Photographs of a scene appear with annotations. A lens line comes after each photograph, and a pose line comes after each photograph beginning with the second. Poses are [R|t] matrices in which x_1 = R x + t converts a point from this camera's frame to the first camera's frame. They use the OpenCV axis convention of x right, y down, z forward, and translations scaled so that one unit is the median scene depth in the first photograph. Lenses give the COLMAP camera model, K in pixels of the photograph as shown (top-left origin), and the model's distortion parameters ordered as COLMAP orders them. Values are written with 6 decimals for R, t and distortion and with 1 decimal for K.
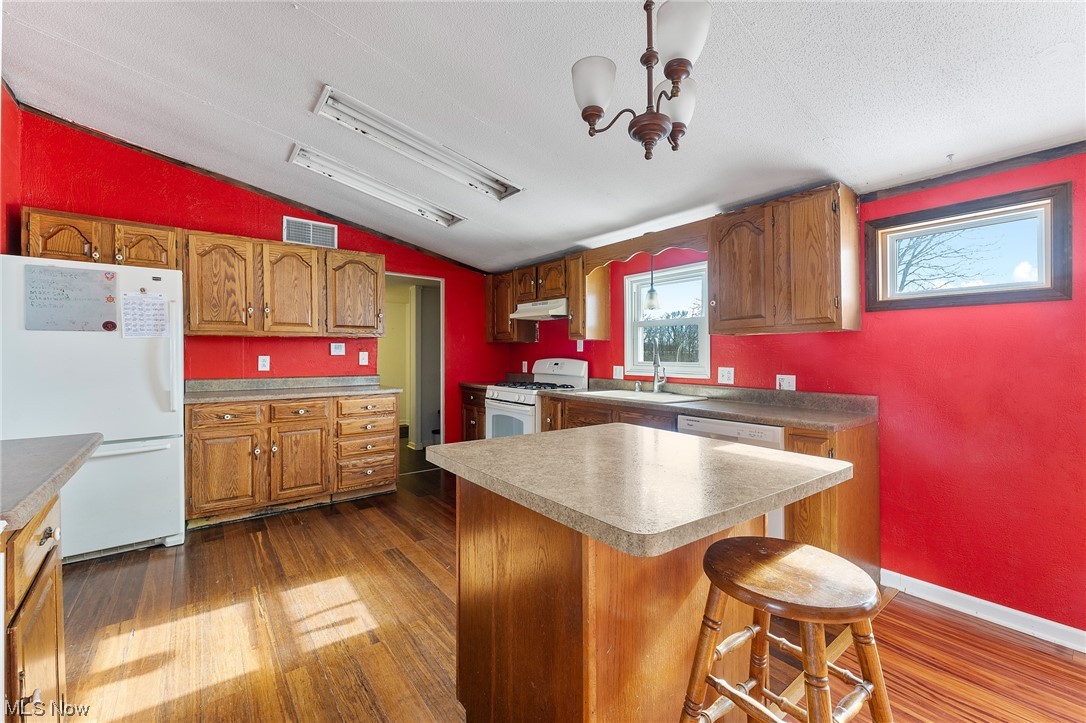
lens RADIAL K [[440.9, 0, 542.5], [0, 440.9, 357.5], [0, 0, 1]] dist [-0.001164, 0.000090]
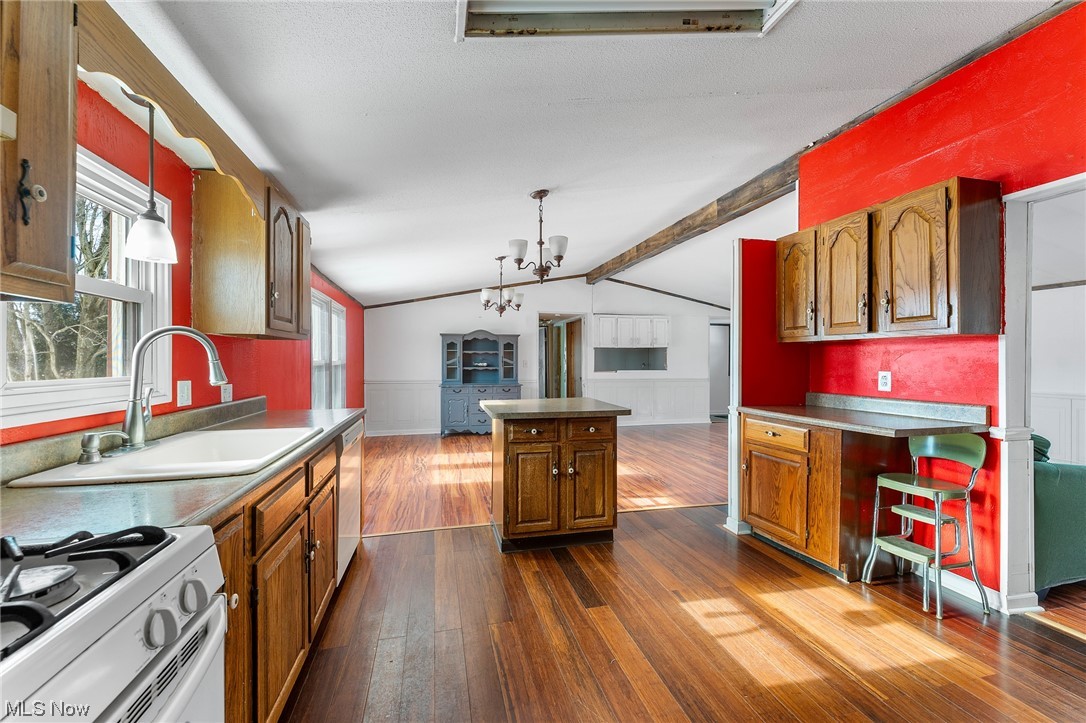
lens RADIAL K [[440.9, 0, 542.8], [0, 440.9, 361.0], [0, 0, 1]] dist [-0.001164, 0.000090]
pose [[-0.914301, -0.006190, 0.404987, -0.285923], [-0.003994, 0.999972, 0.006267, -0.011759], [-0.405015, 0.004113, -0.914301, 1.223622]]
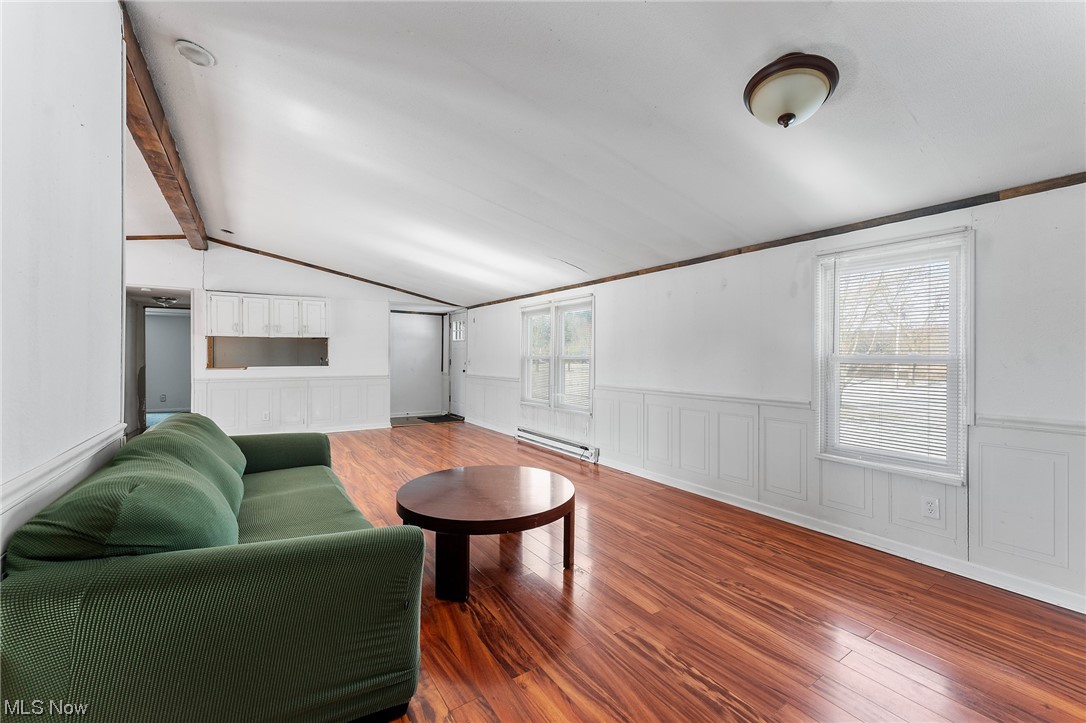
lens RADIAL K [[440.9, 0, 546.2], [0, 440.9, 358.3], [0, 0, 1]] dist [-0.001164, 0.000090]
pose [[-0.998143, -0.005982, 0.060622, -0.538616], [-0.005369, 0.999933, 0.010275, -0.010199], [-0.060679, 0.009930, -0.998108, 1.015803]]
